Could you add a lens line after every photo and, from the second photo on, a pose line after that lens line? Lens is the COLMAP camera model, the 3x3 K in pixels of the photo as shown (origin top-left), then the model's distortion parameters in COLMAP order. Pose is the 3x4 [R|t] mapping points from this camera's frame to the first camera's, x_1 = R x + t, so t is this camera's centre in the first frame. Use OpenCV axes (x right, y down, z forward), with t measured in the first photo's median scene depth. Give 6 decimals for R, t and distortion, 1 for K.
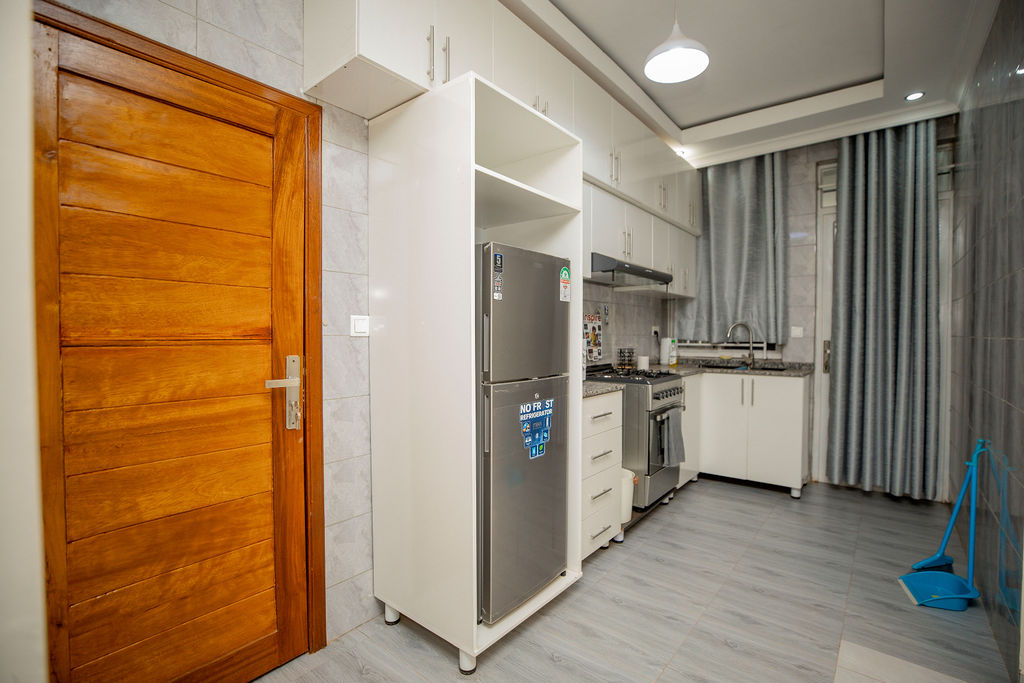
lens RADIAL K [[465.7, 0, 516.1], [0, 465.7, 342.7], [0, 0, 1]] dist [-0.040534, 0.012469]
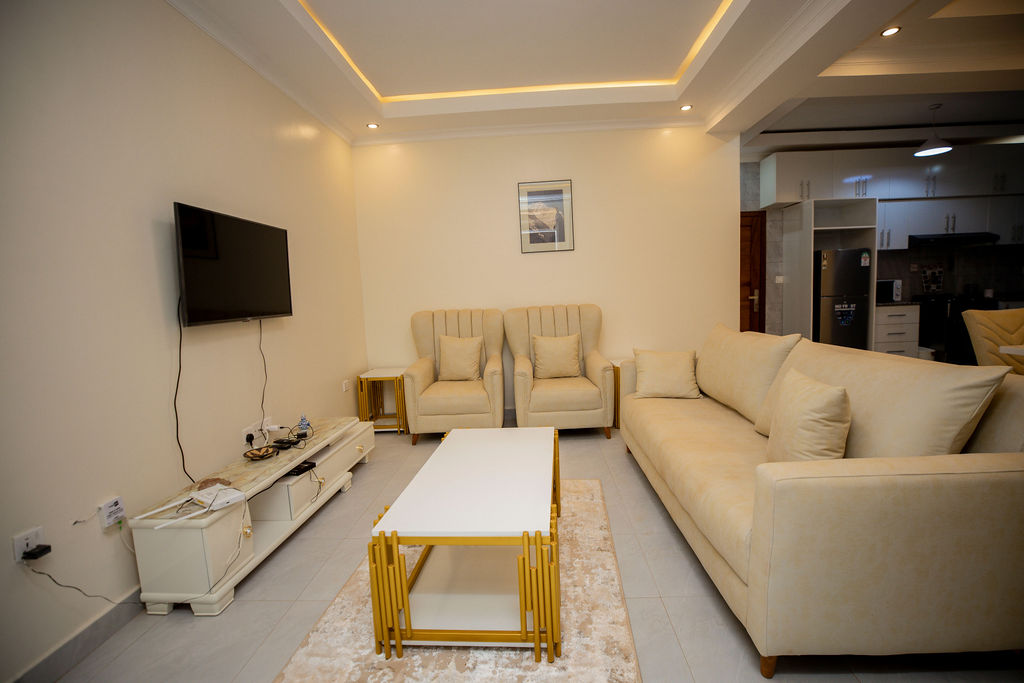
lens RADIAL K [[465.7, 0, 516.1], [0, 465.7, 342.7], [0, 0, 1]] dist [-0.040534, 0.012469]
pose [[0.588090, 0.056354, -0.806830, 1.089227], [0.028151, 0.995539, 0.090053, 0.053250], [0.808305, -0.075672, 0.583881, -2.149799]]
